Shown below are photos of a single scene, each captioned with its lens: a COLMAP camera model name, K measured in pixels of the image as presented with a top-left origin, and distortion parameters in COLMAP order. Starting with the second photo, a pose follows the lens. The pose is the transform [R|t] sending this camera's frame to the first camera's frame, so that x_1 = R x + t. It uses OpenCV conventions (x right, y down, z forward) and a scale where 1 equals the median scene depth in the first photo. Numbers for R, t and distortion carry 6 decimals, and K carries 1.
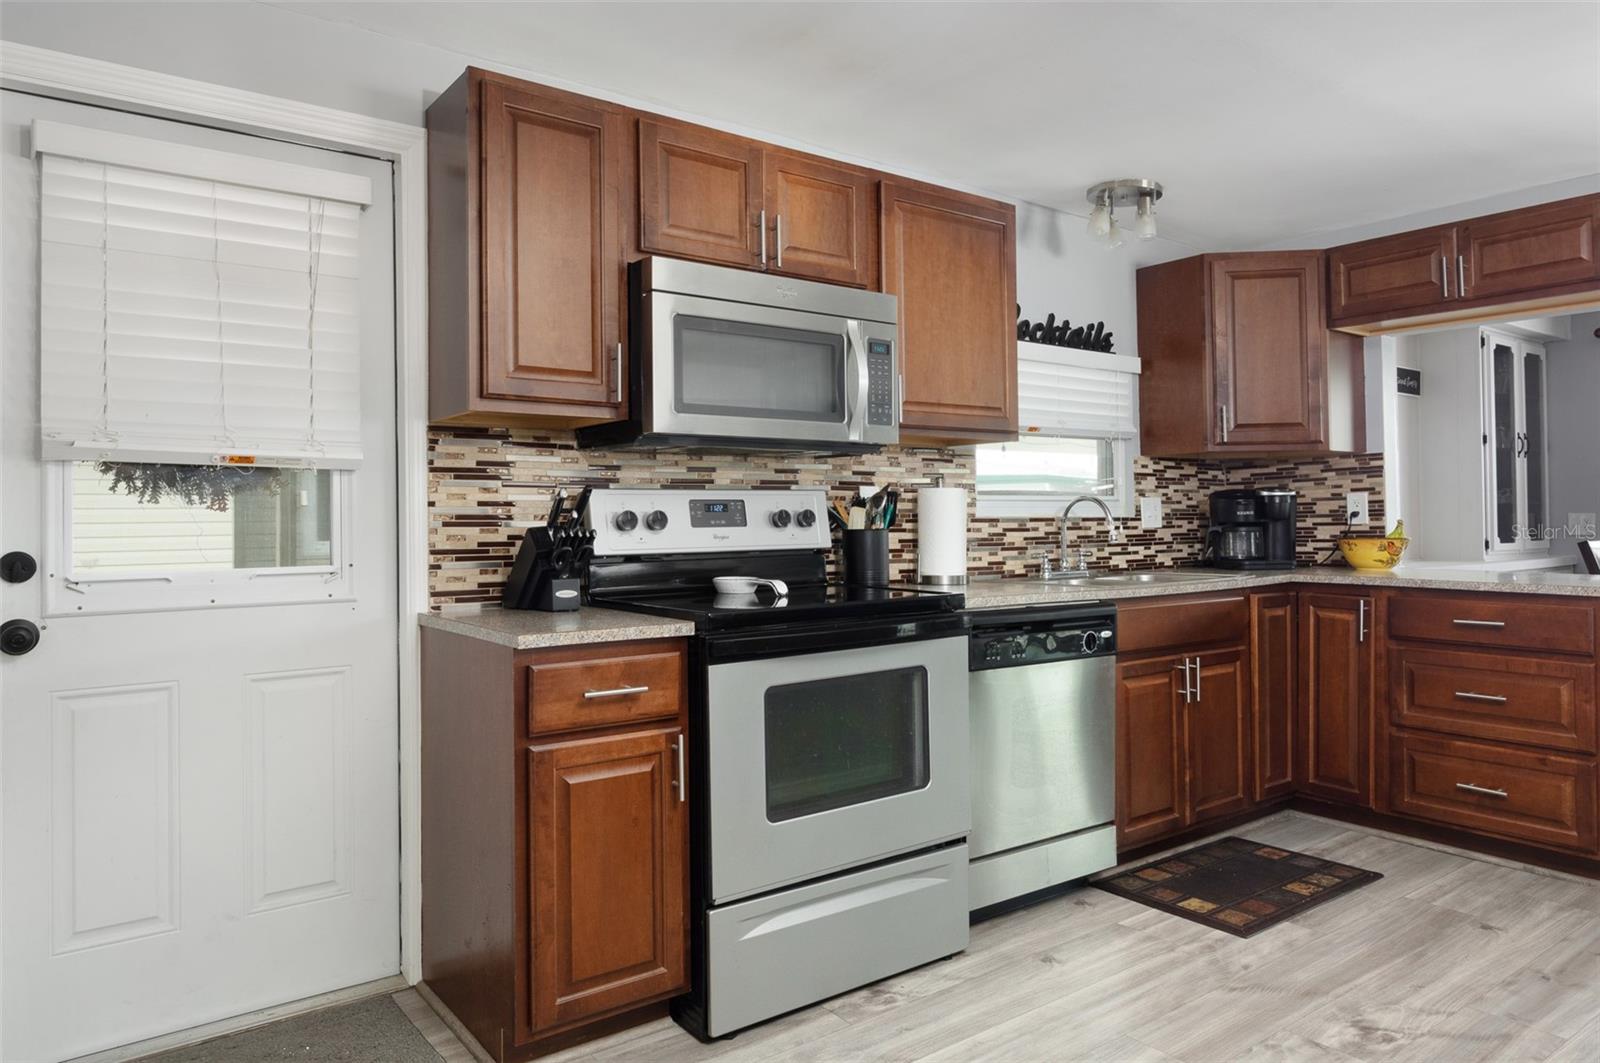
lens RADIAL K [[1045.2, 0, 841.5], [0, 1045.2, 495.2], [0, 0, 1]] dist [-0.000412, 0.002498]
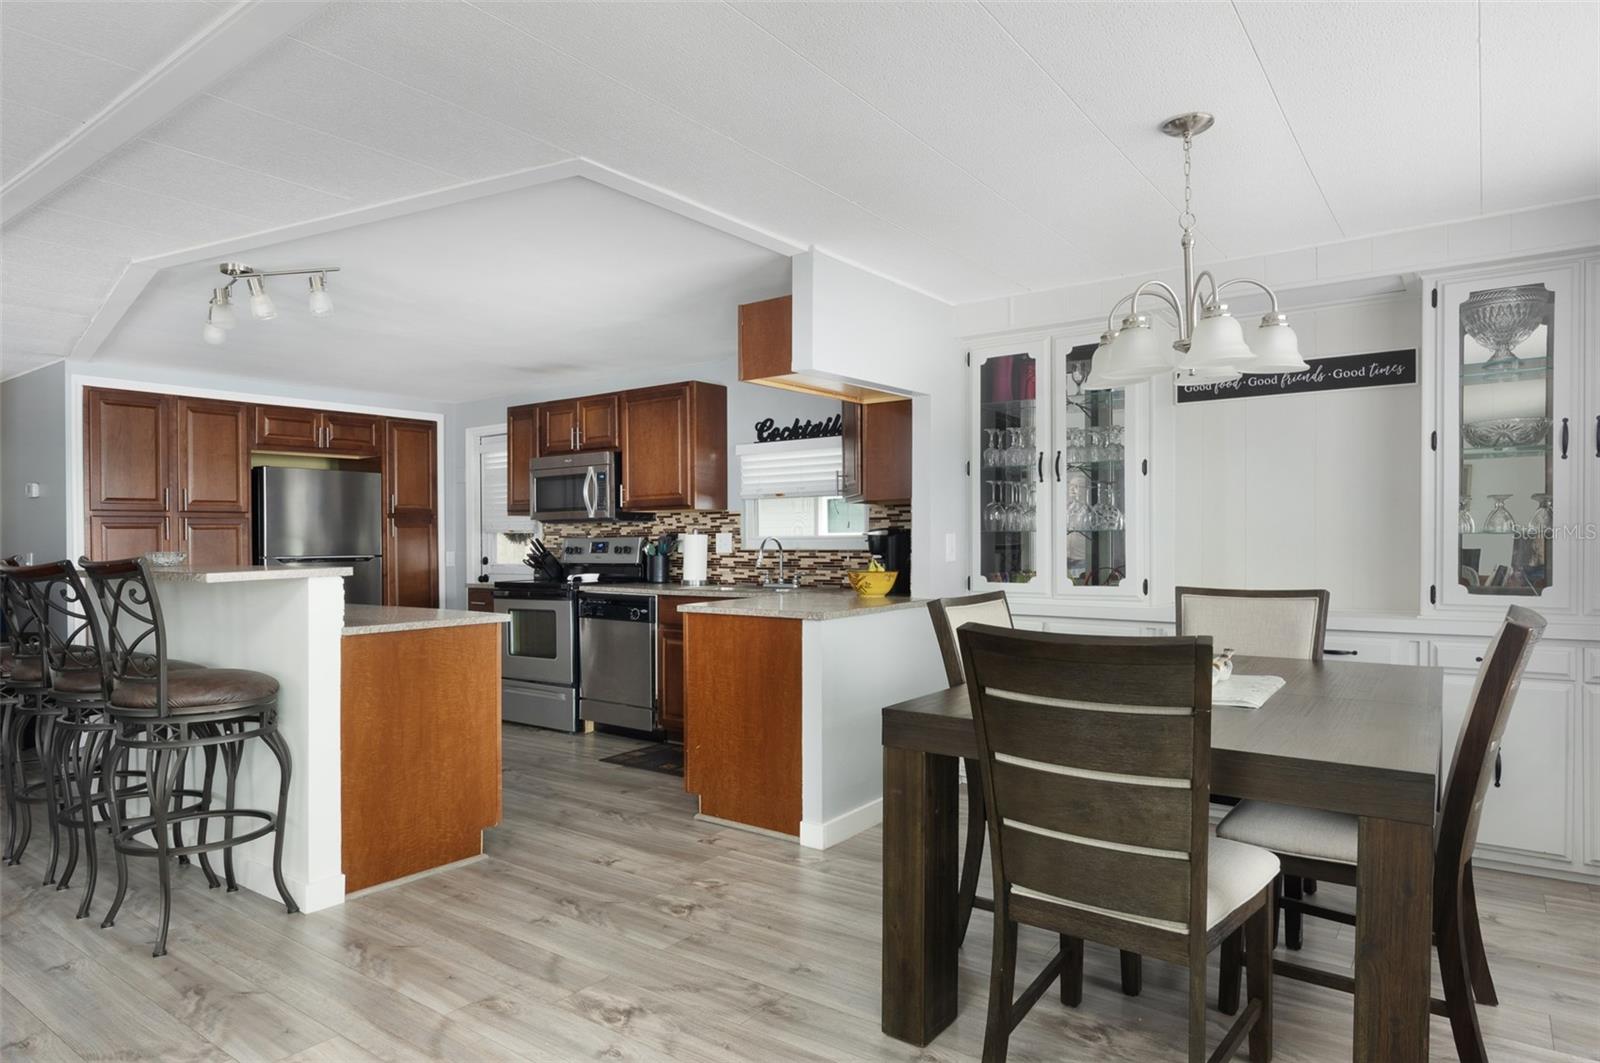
lens RADIAL K [[972.9, 0, 828.8], [0, 972.9, 547.8], [0, 0, 1]] dist [0.002733, -0.005889]
pose [[0.281610, 0.014140, -0.959425, 1.776407], [0.028447, 0.999329, 0.023078, -0.015550], [0.959107, -0.033791, 0.281019, 0.700273]]
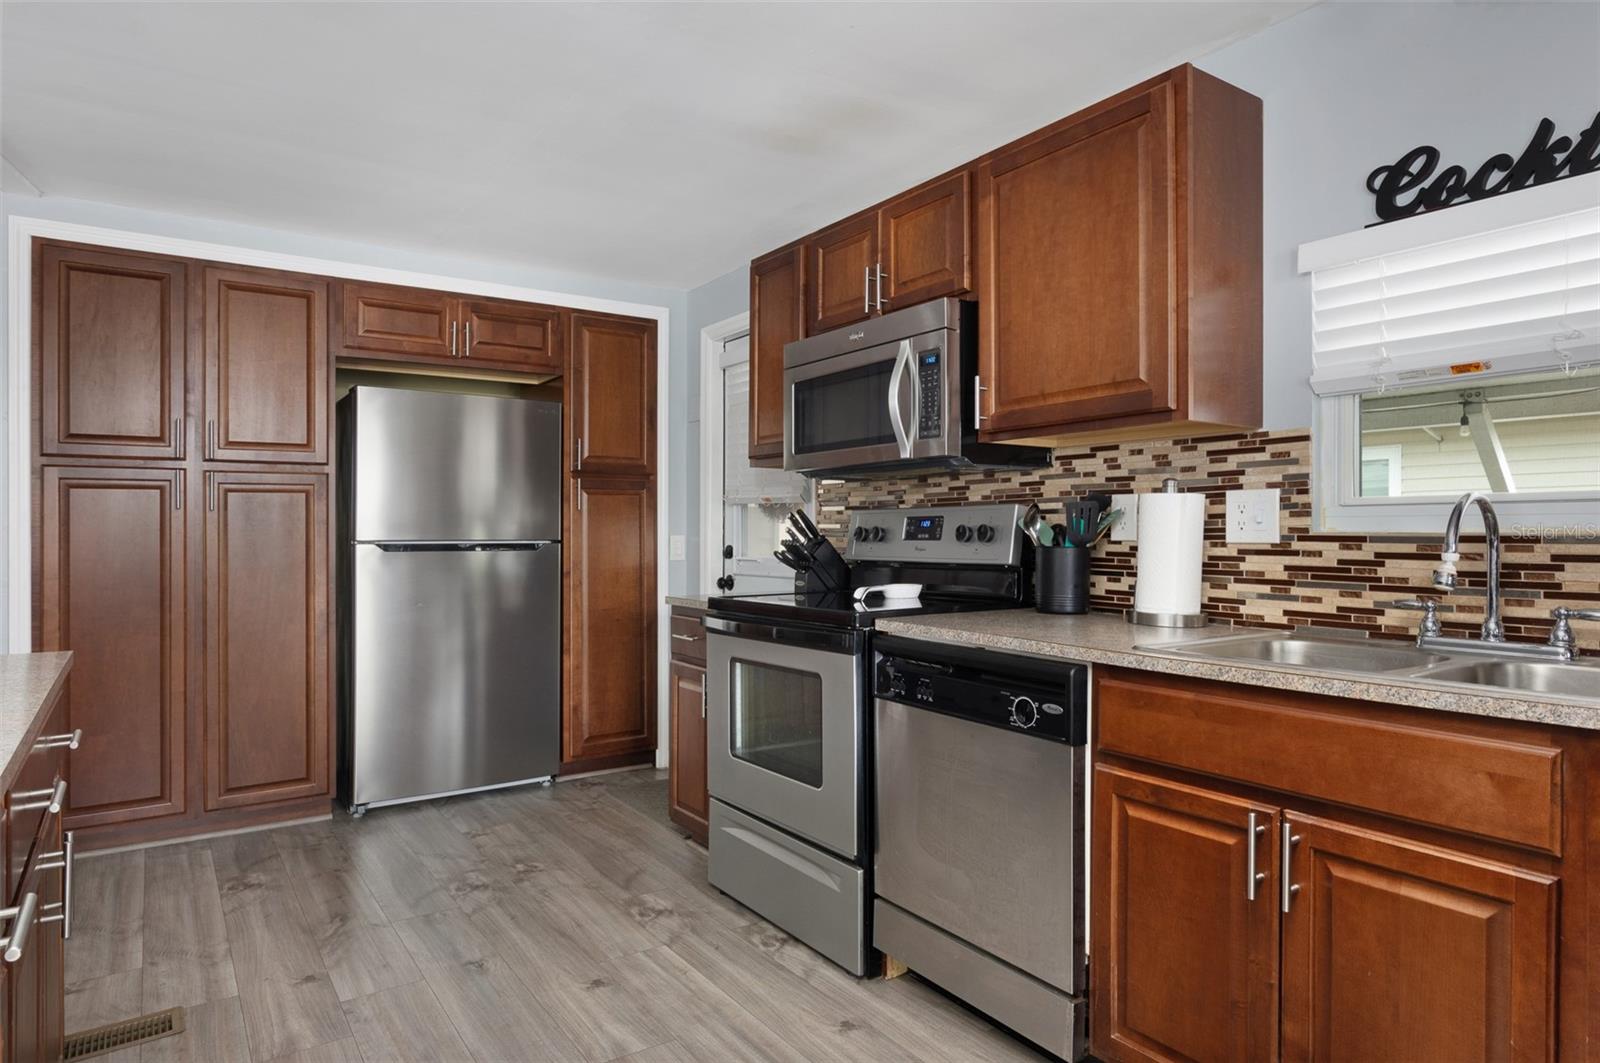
lens RADIAL K [[972.9, 0, 778.1], [0, 972.9, 523.9], [0, 0, 1]] dist [0.002733, -0.005889]
pose [[-0.088033, 0.000698, -0.996117, 0.760286], [0.026154, 0.999657, -0.001611, 0.008033], [0.995774, -0.026194, -0.088022, 0.749488]]
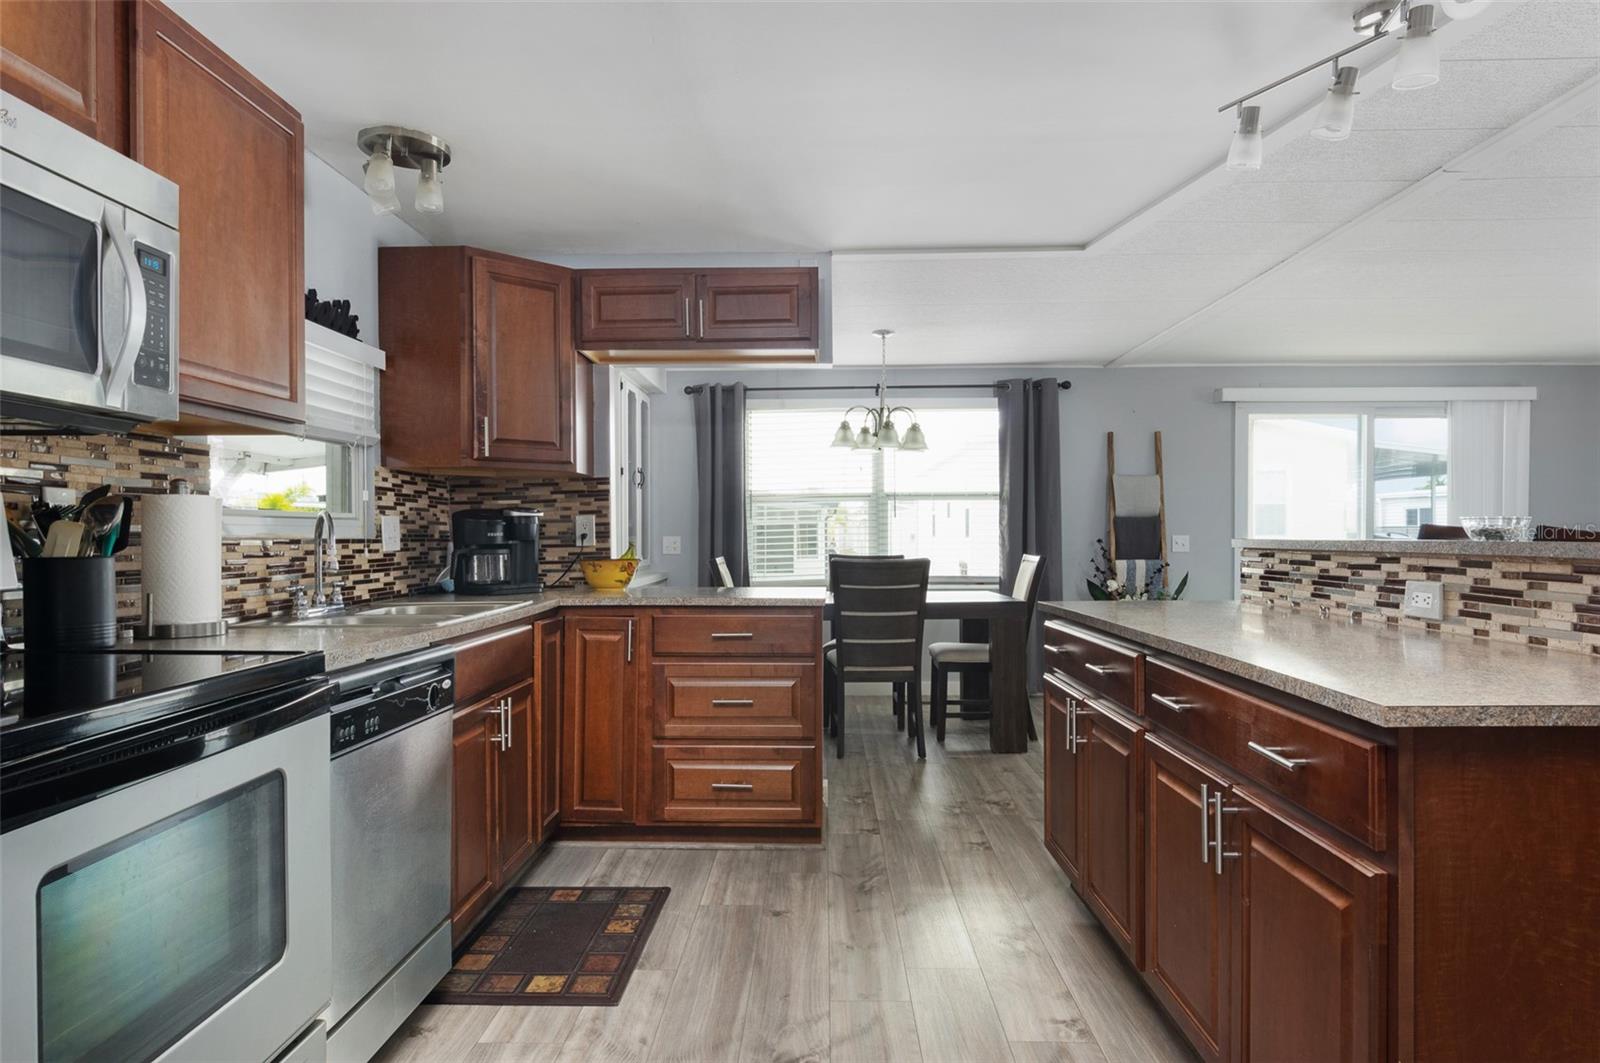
lens RADIAL K [[972.9, 0, 785.2], [0, 972.9, 533.5], [0, 0, 1]] dist [0.002733, -0.005889]
pose [[0.644582, 0.005895, 0.764512, -0.127317], [-0.017267, 0.999827, 0.006849, 0.006671], [-0.764340, -0.017616, 0.644573, 0.275539]]
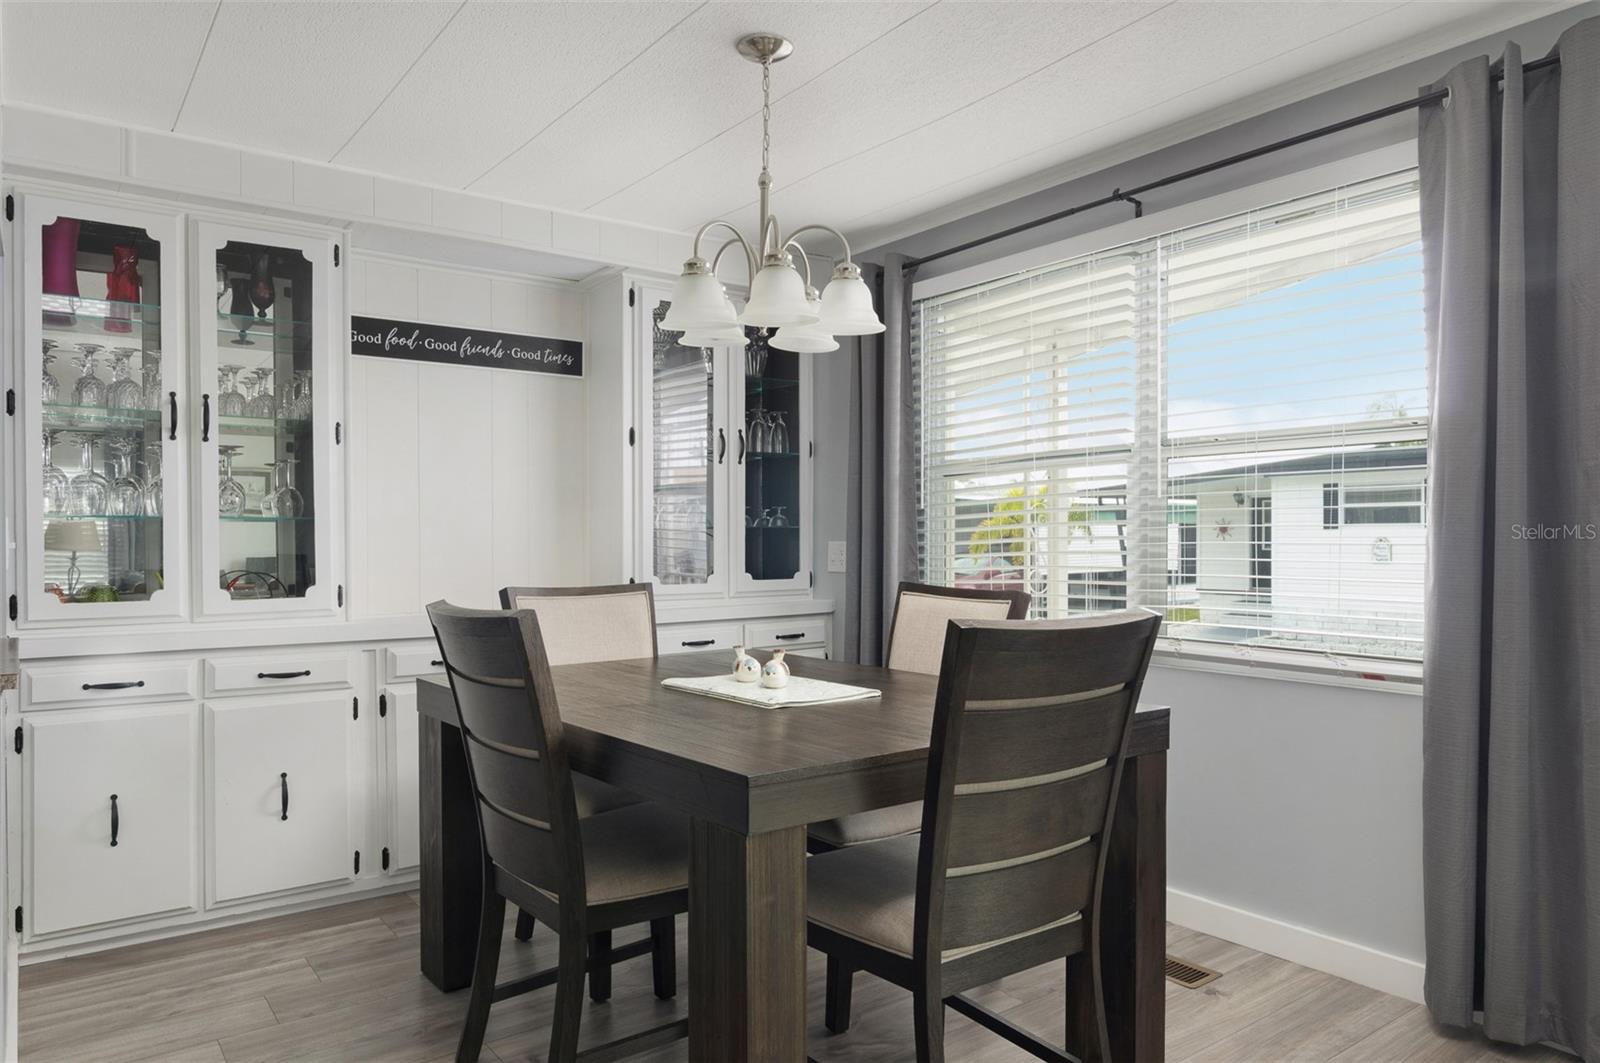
lens RADIAL K [[1045.2, 0, 814.4], [0, 1045.2, 570.9], [0, 0, 1]] dist [-0.000412, 0.002498]
pose [[0.999885, -0.001295, -0.015119, 1.186121], [0.002060, 0.998710, 0.050728, 0.001295], [0.015034, -0.050753, 0.998598, 0.470735]]
